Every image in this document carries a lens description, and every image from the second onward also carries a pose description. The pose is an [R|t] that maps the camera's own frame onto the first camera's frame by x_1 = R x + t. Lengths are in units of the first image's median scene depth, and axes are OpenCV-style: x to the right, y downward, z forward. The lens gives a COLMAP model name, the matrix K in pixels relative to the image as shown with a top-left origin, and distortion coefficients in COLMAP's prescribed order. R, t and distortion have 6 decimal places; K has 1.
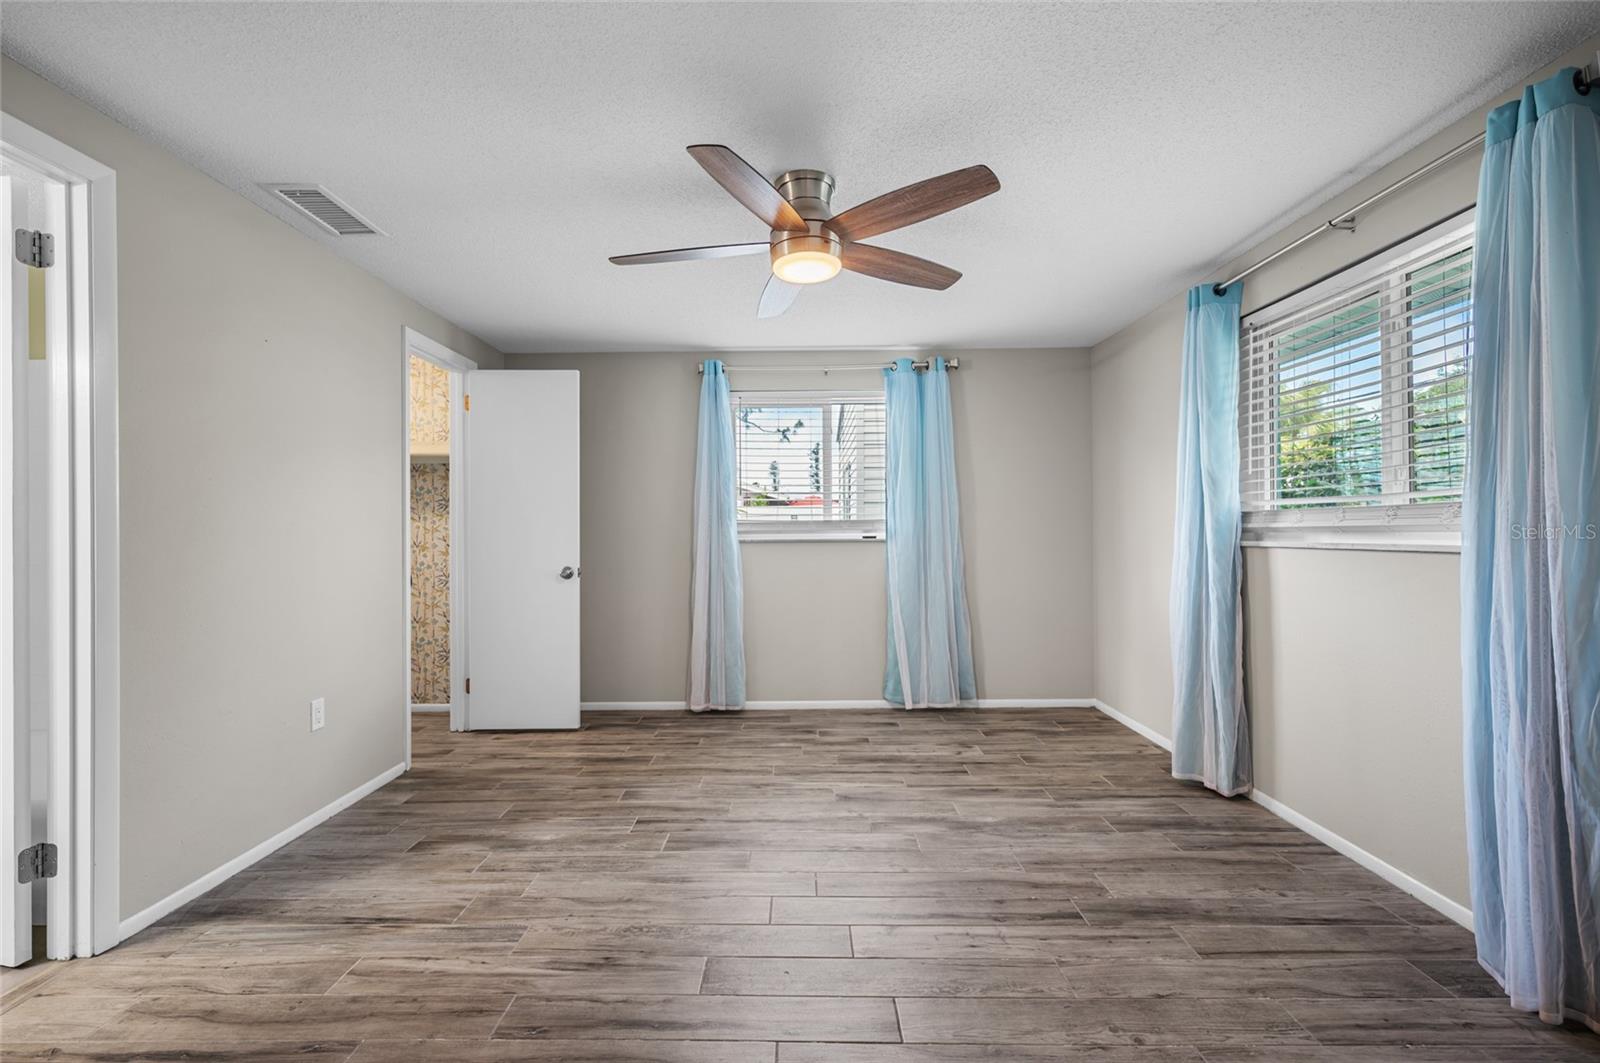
lens RADIAL K [[715.9, 0, 794.2], [0, 715.9, 531.9], [0, 0, 1]] dist [0.004708, -0.000269]
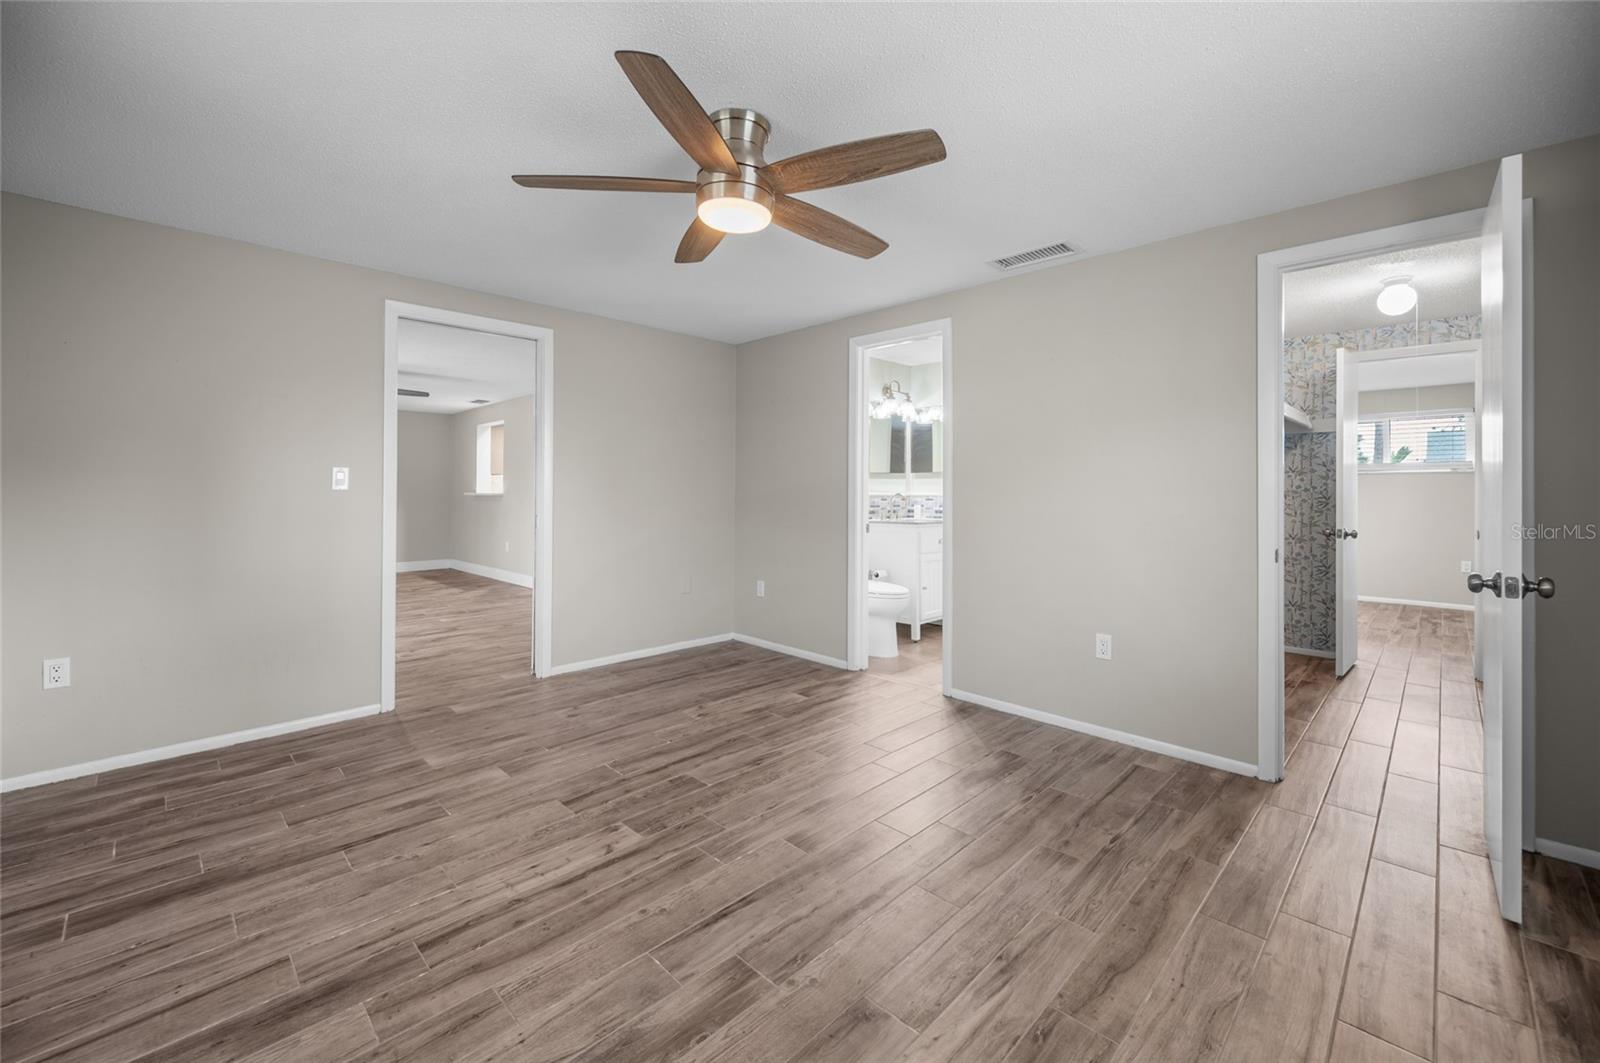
lens RADIAL K [[637.1, 0, 785.1], [0, 637.1, 487.9], [0, 0, 1]] dist [-0.003347, 0.000754]
pose [[-0.707993, -0.002982, -0.706213, 0.583672], [-0.002976, 0.999995, -0.001238, -0.012365], [0.706213, 0.001225, -0.707999, 1.712091]]
